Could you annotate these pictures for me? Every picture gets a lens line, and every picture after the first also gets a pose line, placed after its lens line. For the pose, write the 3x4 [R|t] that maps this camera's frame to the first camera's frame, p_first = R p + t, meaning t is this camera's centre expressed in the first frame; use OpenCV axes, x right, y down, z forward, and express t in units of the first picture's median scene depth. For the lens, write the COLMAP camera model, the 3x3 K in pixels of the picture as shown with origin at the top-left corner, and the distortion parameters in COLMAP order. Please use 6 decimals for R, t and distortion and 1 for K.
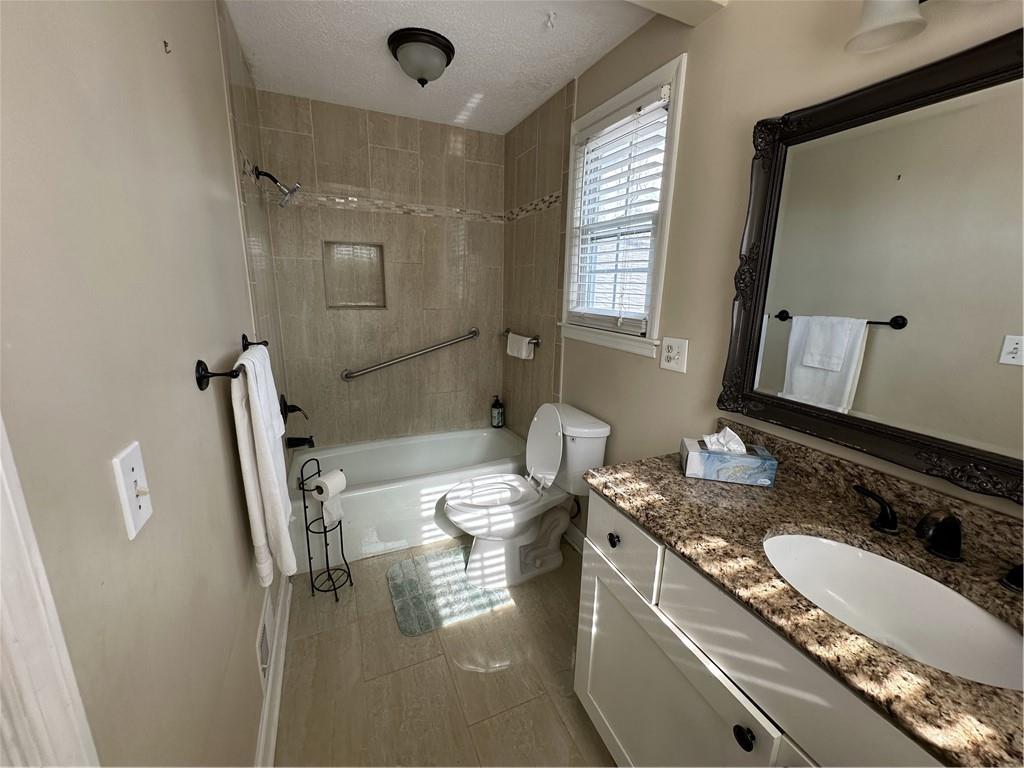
lens RADIAL K [[409.9, 0, 512.7], [0, 409.9, 381.5], [0, 0, 1]] dist [-0.006835, 0.001981]
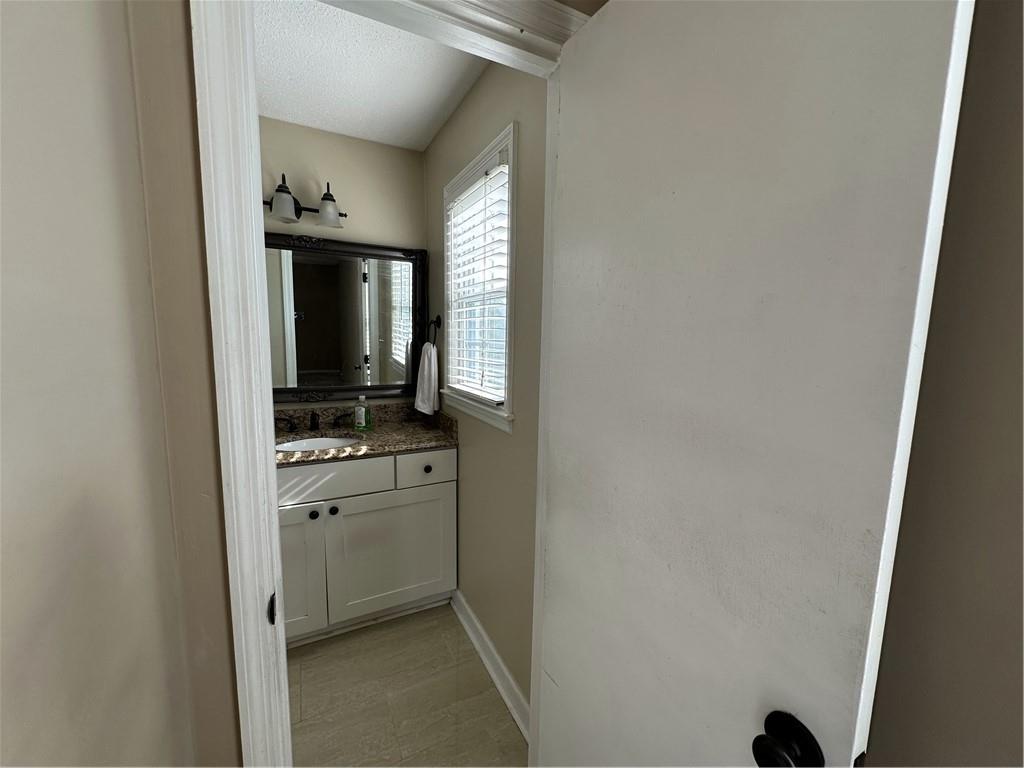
lens RADIAL K [[409.9, 0, 510.8], [0, 409.9, 384.2], [0, 0, 1]] dist [-0.006835, 0.001981]
pose [[-0.056132, -0.142144, 0.988253, -1.856895], [0.211496, 0.965658, 0.150907, 0.036872], [-0.975766, 0.217483, -0.024141, -0.221042]]
